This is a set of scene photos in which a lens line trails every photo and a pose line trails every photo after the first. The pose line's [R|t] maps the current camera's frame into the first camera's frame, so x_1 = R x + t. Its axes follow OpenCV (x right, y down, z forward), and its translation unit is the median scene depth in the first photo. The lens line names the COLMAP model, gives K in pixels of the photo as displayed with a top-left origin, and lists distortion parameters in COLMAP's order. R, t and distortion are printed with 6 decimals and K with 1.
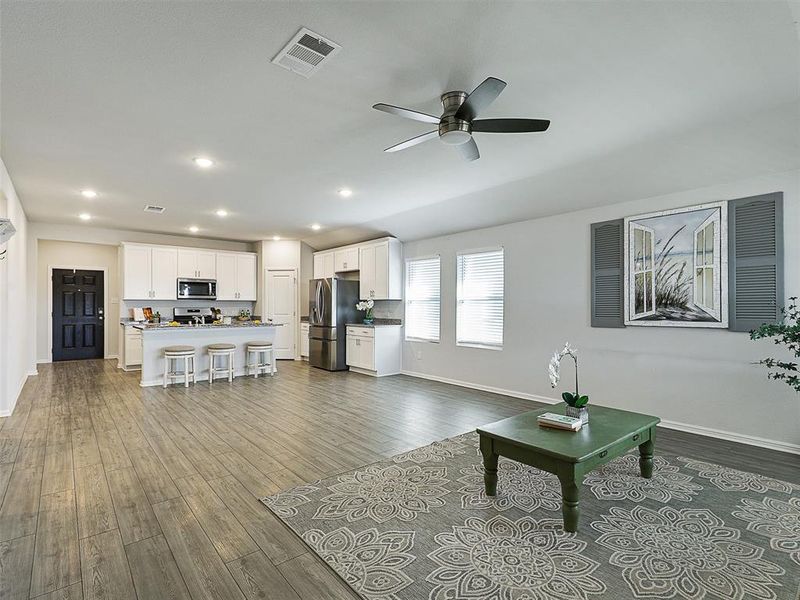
lens RADIAL K [[406.9, 0, 400.8], [0, 406.9, 305.6], [0, 0, 1]] dist [0.005028, -0.000727]
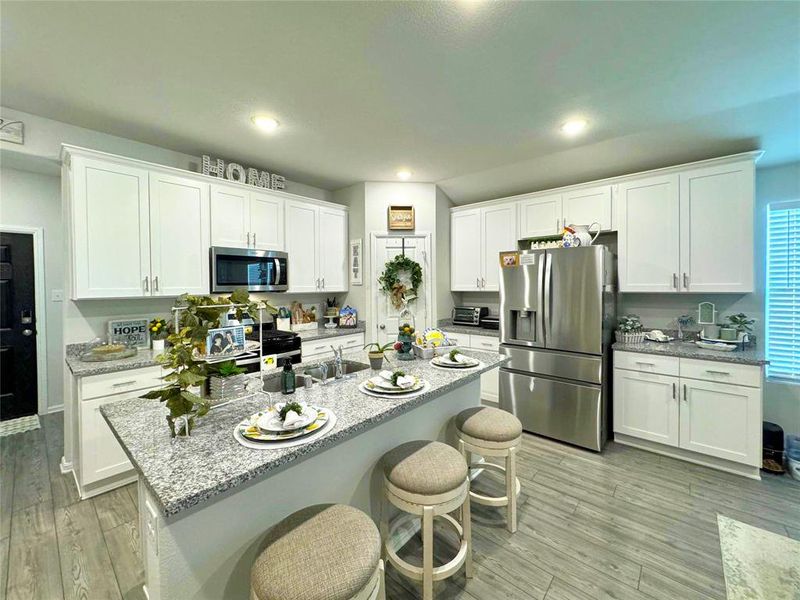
lens RADIAL K [[326.4, 0, 400.5], [0, 326.4, 289.7], [0, 0, 1]] dist [-0.002660, -0.000096]
pose [[0.987651, -0.011226, 0.156266, -0.477925], [0.008587, 0.999809, 0.017552, -0.030497], [-0.156434, -0.015993, 0.987559, 0.735221]]
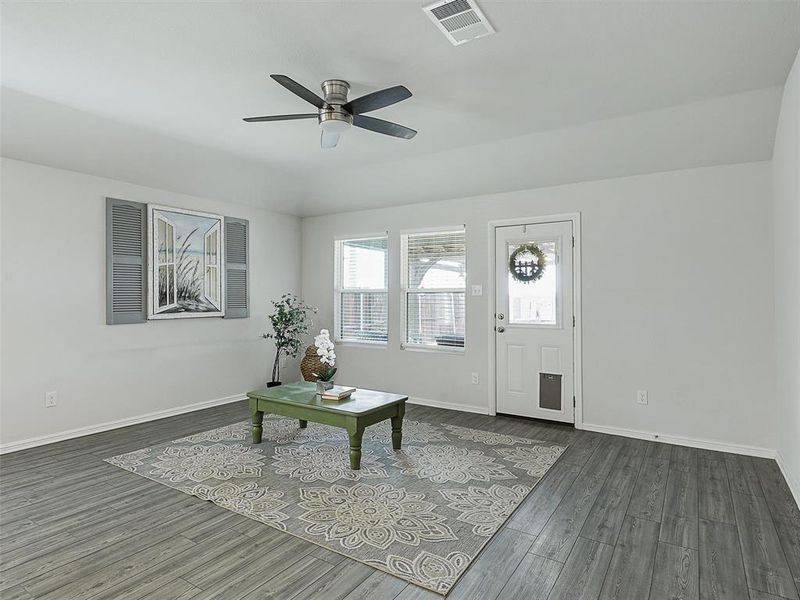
lens RADIAL K [[461.4, 0, 398.3], [0, 461.4, 284.0], [0, 0, 1]] dist [0.019410, -0.002044]
pose [[-0.291643, 0.026102, 0.956171, -0.399623], [-0.003670, 0.999590, -0.028406, -0.003268], [-0.956520, -0.011793, -0.291428, 0.488017]]
